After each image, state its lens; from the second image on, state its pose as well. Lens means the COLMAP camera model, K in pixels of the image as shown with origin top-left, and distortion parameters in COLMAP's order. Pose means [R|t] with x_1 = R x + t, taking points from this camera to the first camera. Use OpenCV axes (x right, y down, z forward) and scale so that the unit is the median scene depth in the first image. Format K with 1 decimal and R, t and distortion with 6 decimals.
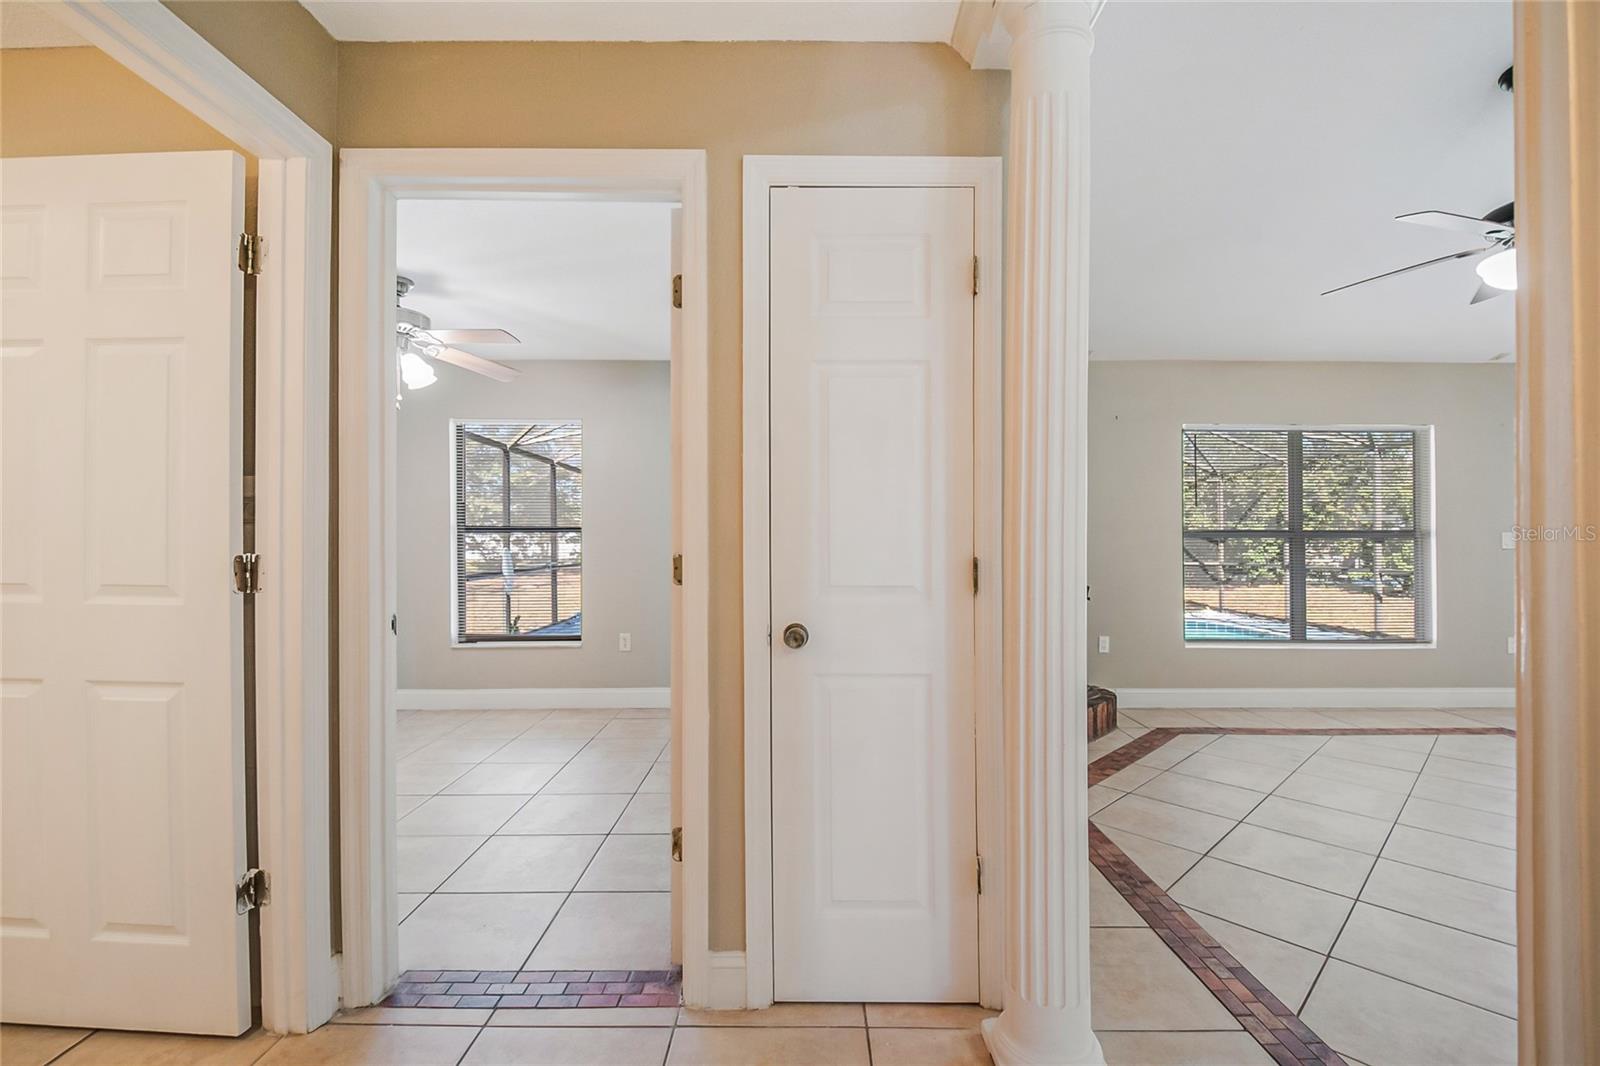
lens RADIAL K [[699.8, 0, 801.3], [0, 699.8, 546.4], [0, 0, 1]] dist [0.011999, -0.015180]
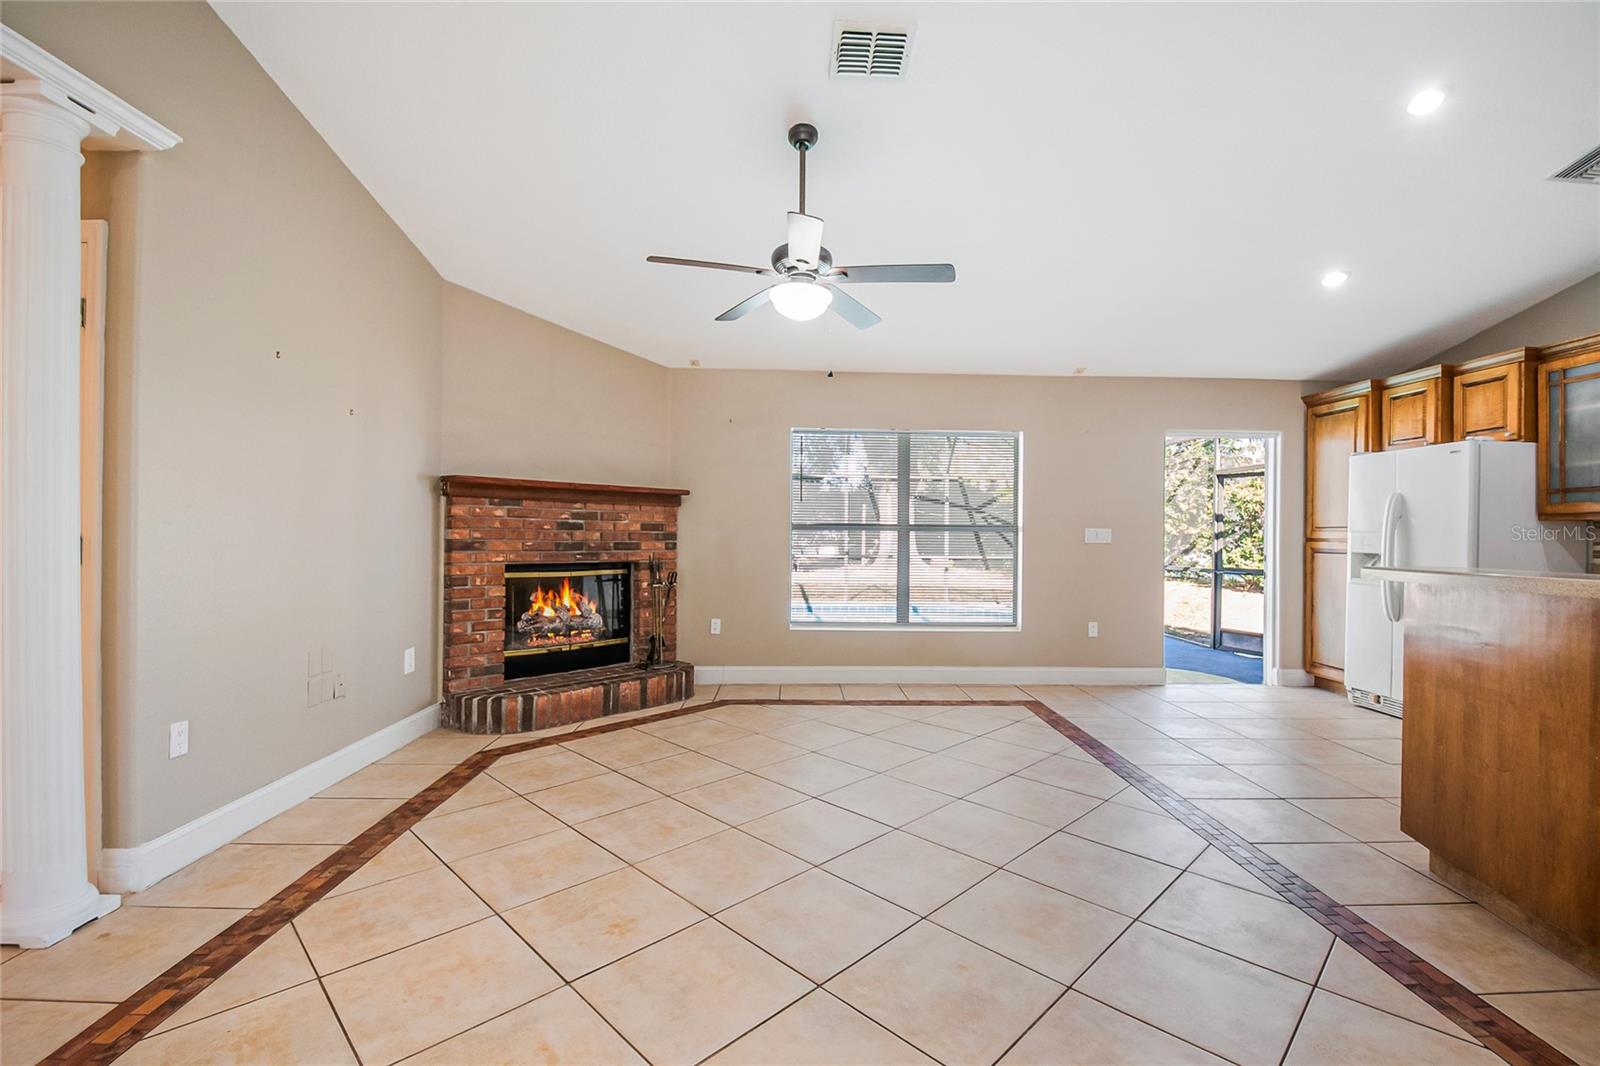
lens RADIAL K [[699.8, 0, 809.3], [0, 699.8, 535.8], [0, 0, 1]] dist [0.011999, -0.015180]
pose [[0.999430, 0.008898, 0.032559, 0.623929], [-0.008681, 0.999939, -0.006802, 0.004419], [-0.032618, 0.006515, 0.999447, -0.122040]]
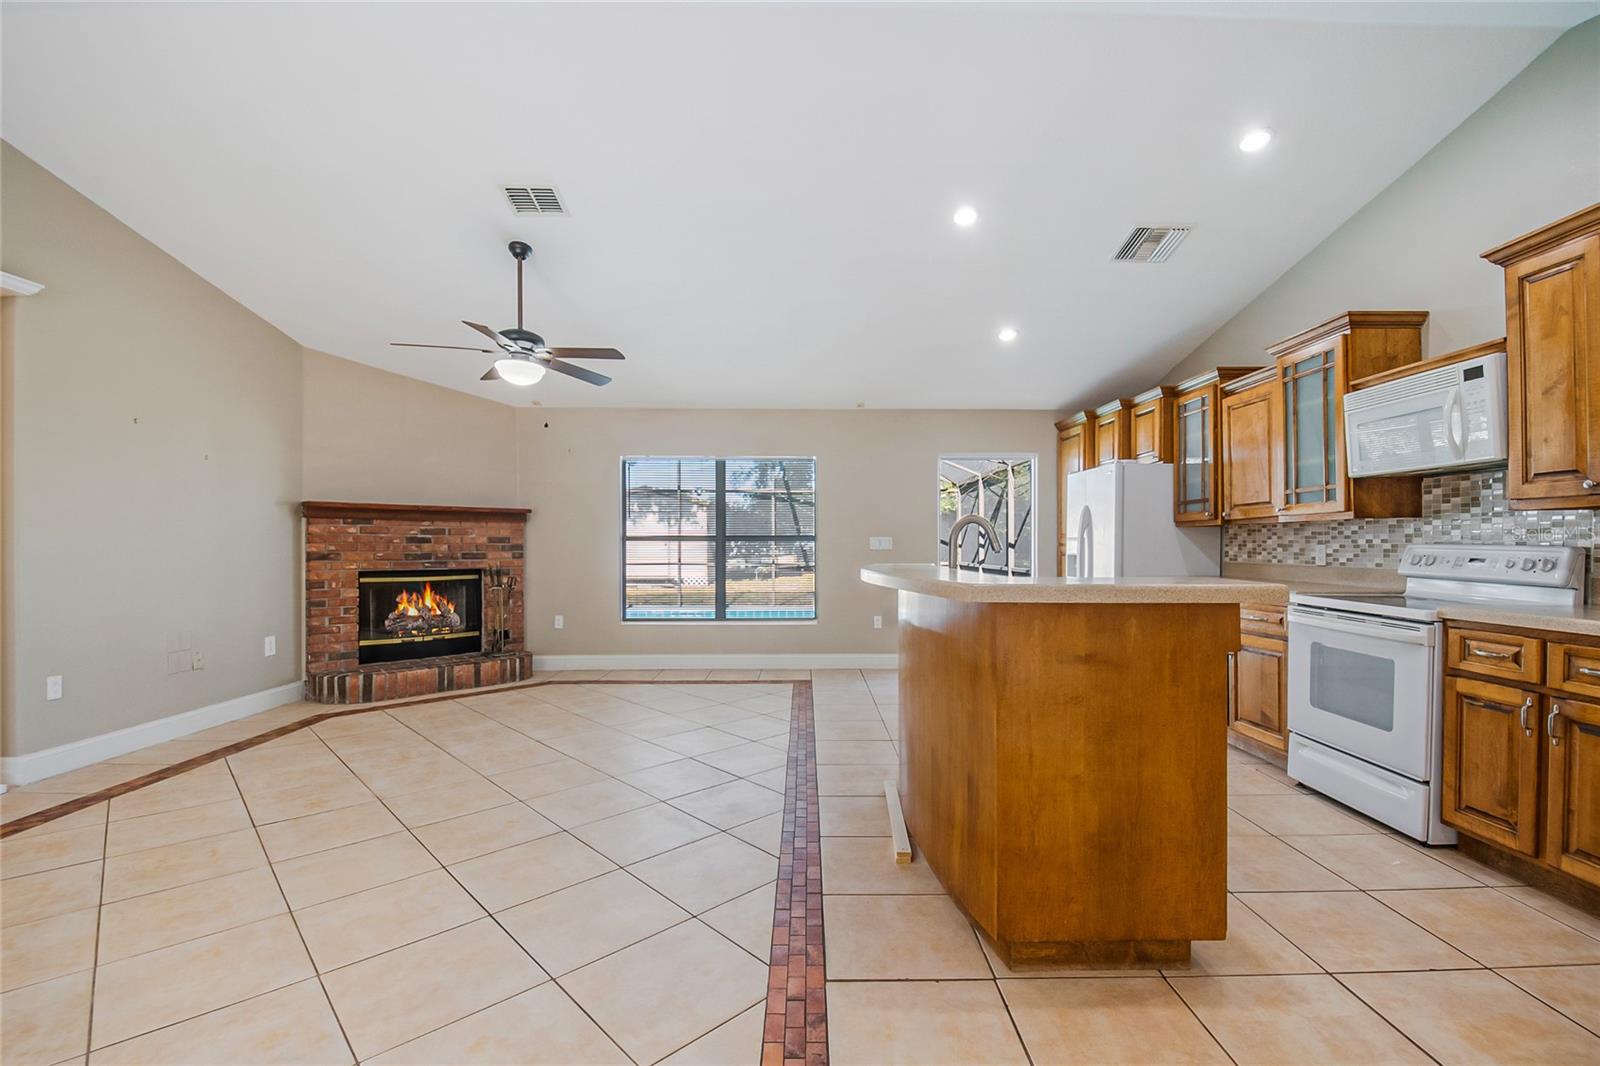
lens RADIAL K [[699.8, 0, 809.4], [0, 699.8, 548.8], [0, 0, 1]] dist [0.011999, -0.015180]
pose [[0.999914, -0.002076, 0.012944, 1.020606], [0.002099, 0.999996, -0.001724, 0.005843], [-0.012940, 0.001751, 0.999915, -0.376689]]
